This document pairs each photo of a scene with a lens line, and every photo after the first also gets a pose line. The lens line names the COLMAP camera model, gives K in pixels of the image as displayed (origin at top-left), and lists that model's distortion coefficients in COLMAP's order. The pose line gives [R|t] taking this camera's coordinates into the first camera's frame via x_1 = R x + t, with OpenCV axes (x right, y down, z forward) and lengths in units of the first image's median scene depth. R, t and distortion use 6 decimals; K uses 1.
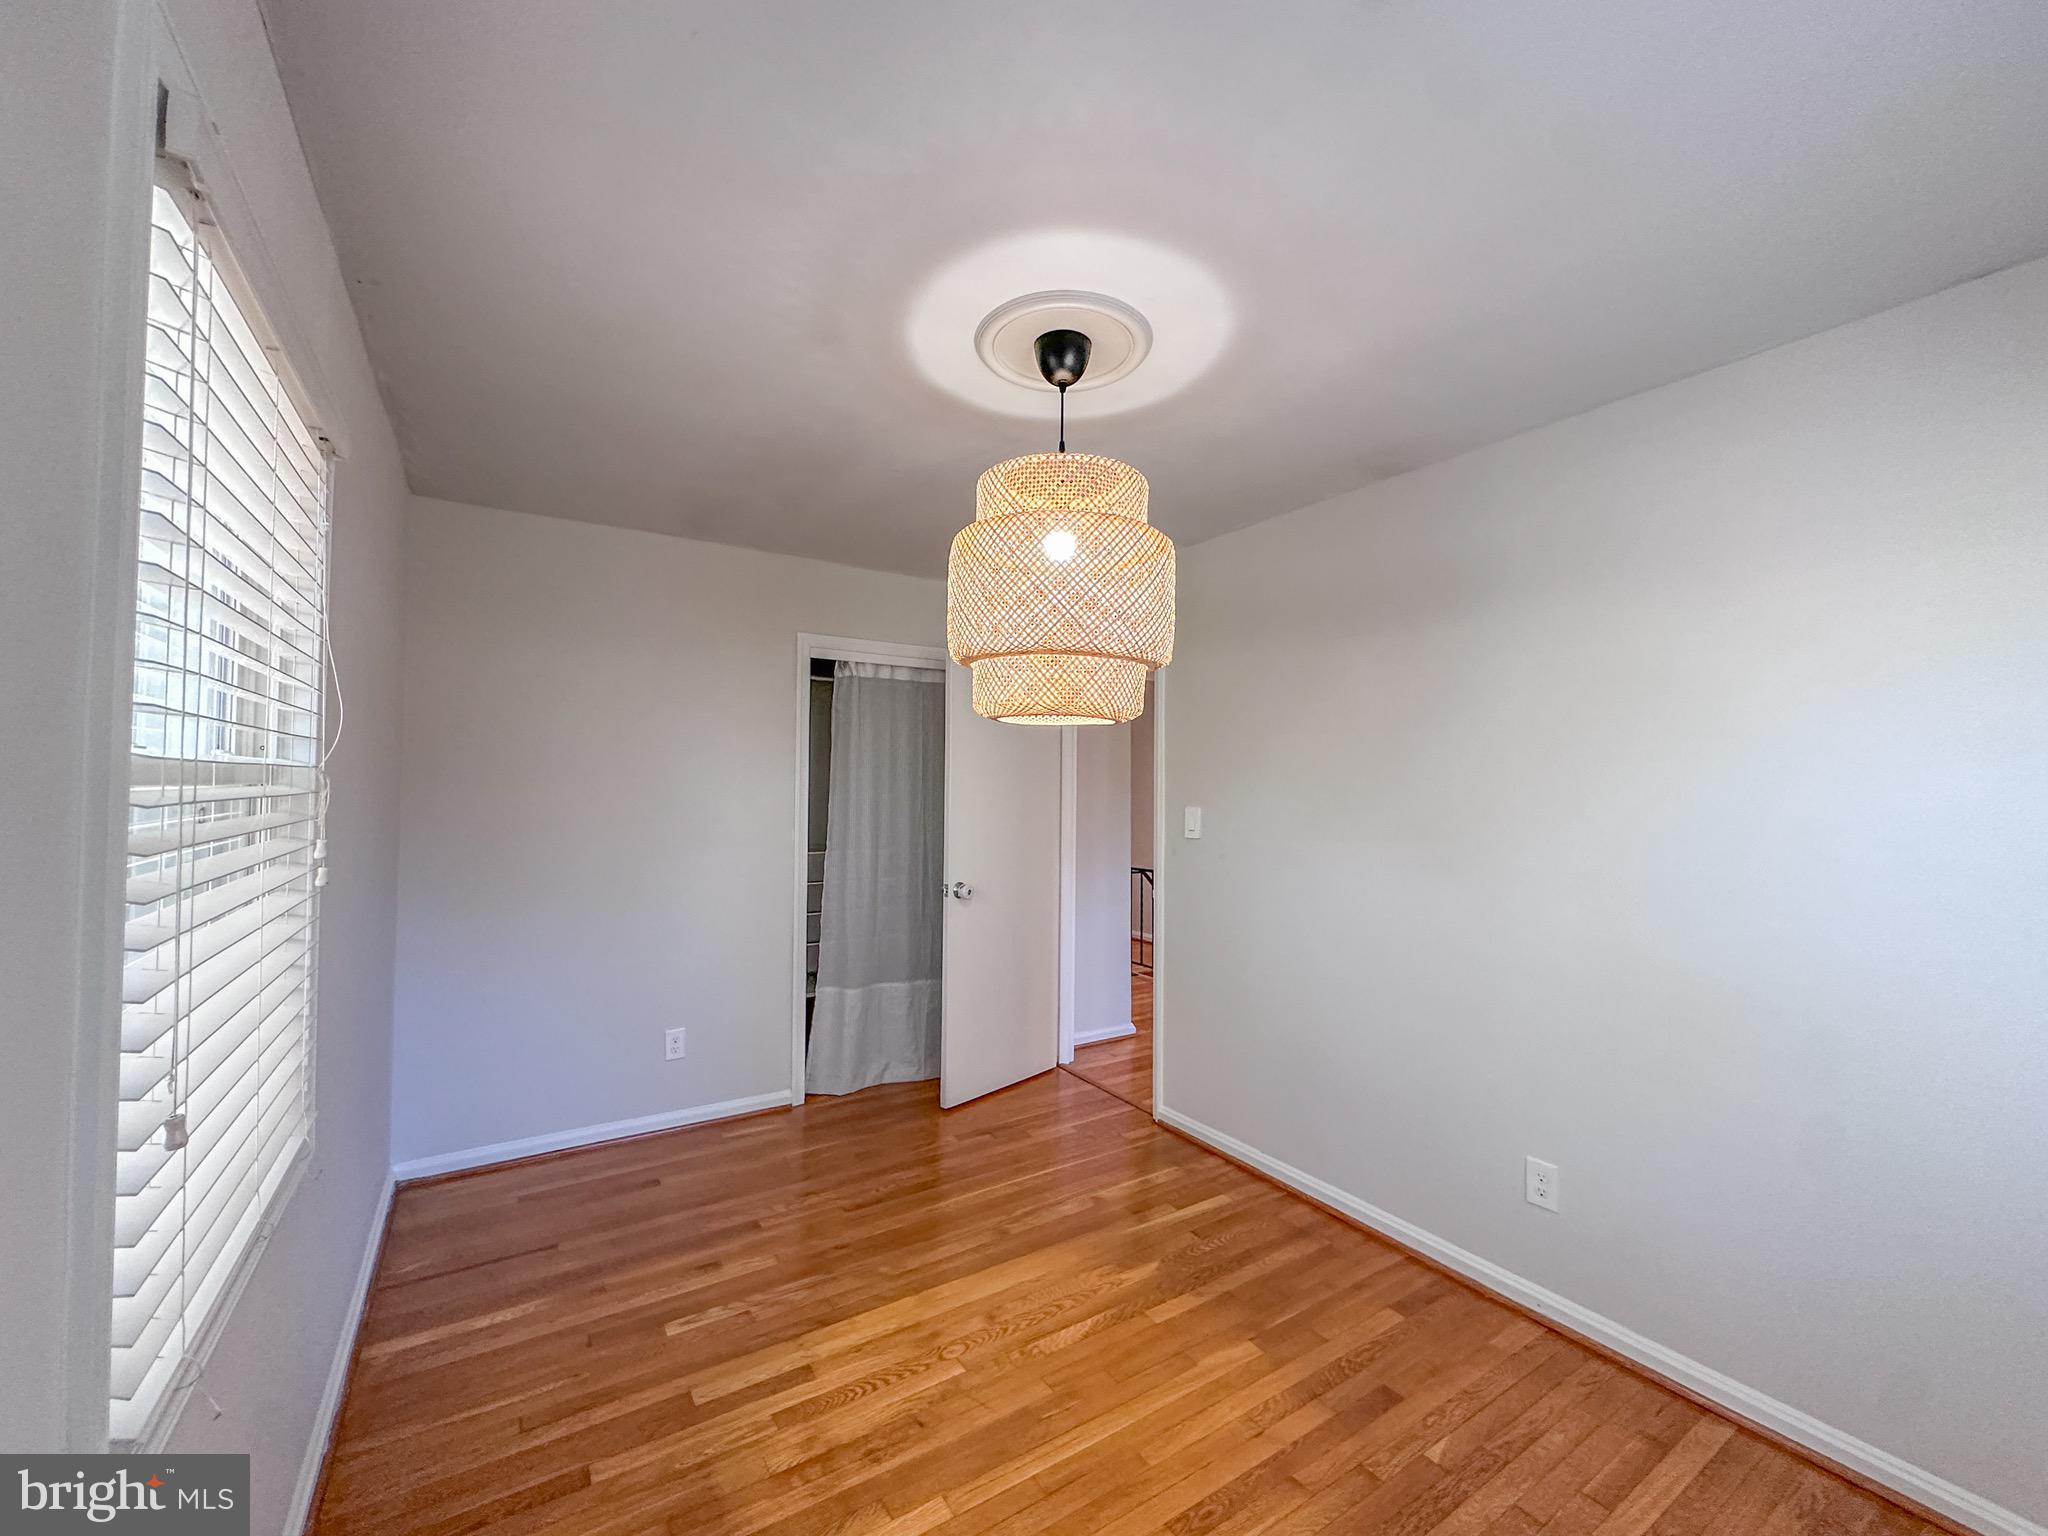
lens RADIAL K [[822.9, 0, 1022.1], [0, 822.9, 767.0], [0, 0, 1]] dist [0.000547, 0.000328]
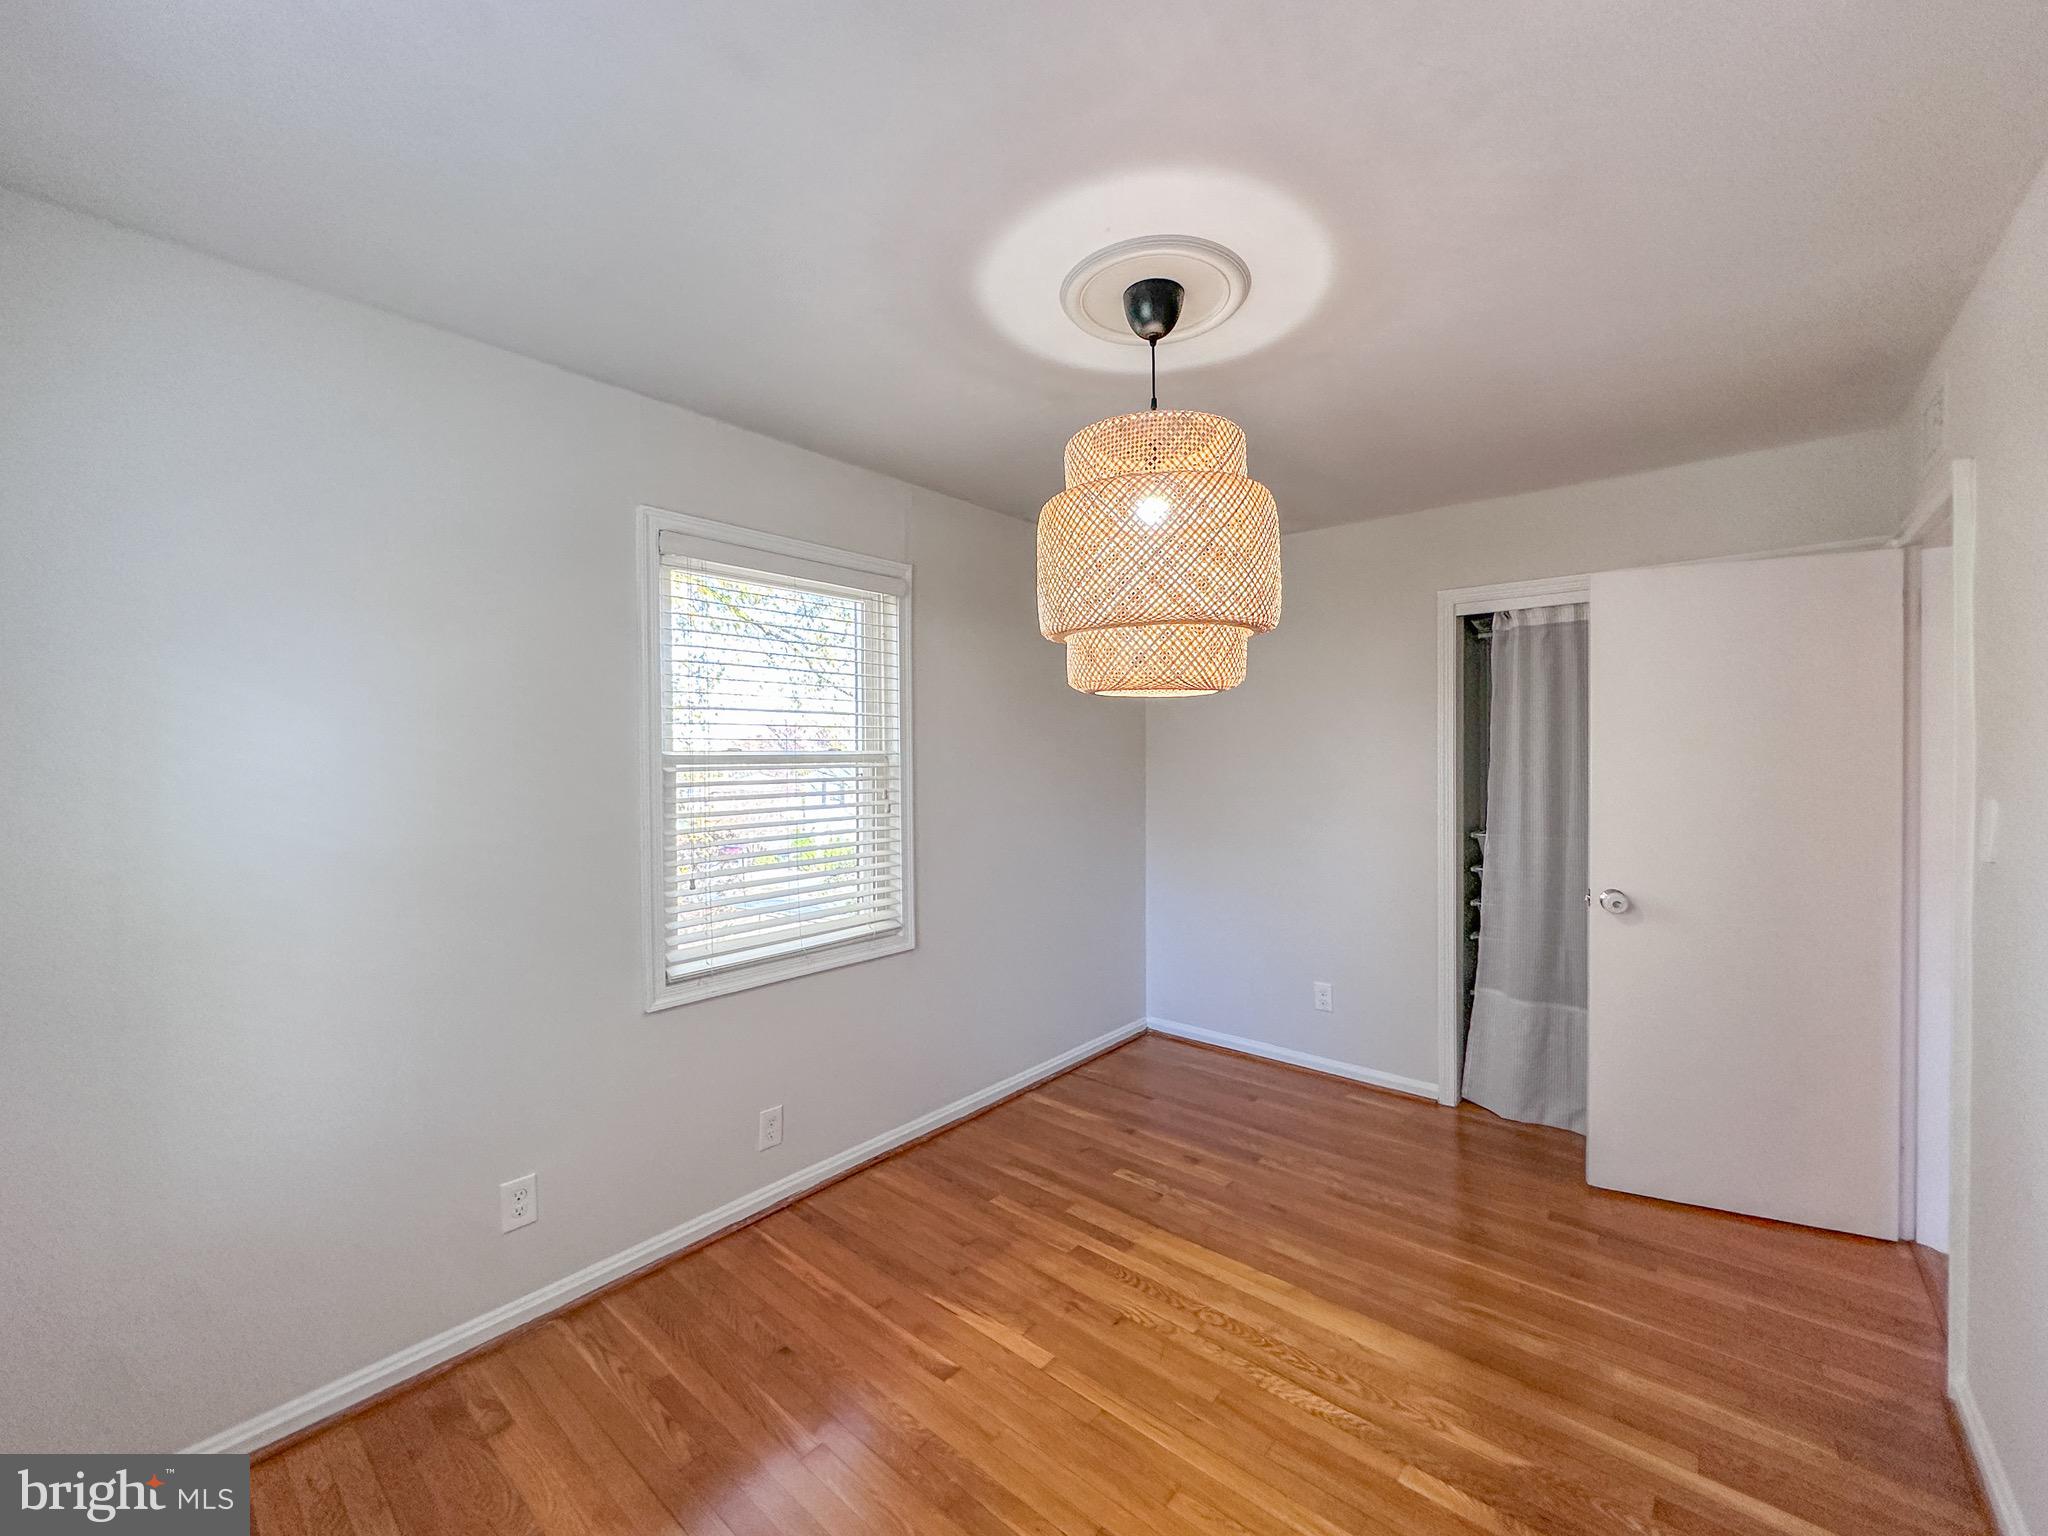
lens RADIAL K [[822.9, 0, 1022.1], [0, 822.9, 767.0], [0, 0, 1]] dist [0.000547, 0.000328]
pose [[0.291642, 0.003772, -0.956520, 0.722960], [0.028089, 0.999527, 0.012506, 0.011106], [0.956115, -0.030515, 0.291398, 0.445910]]
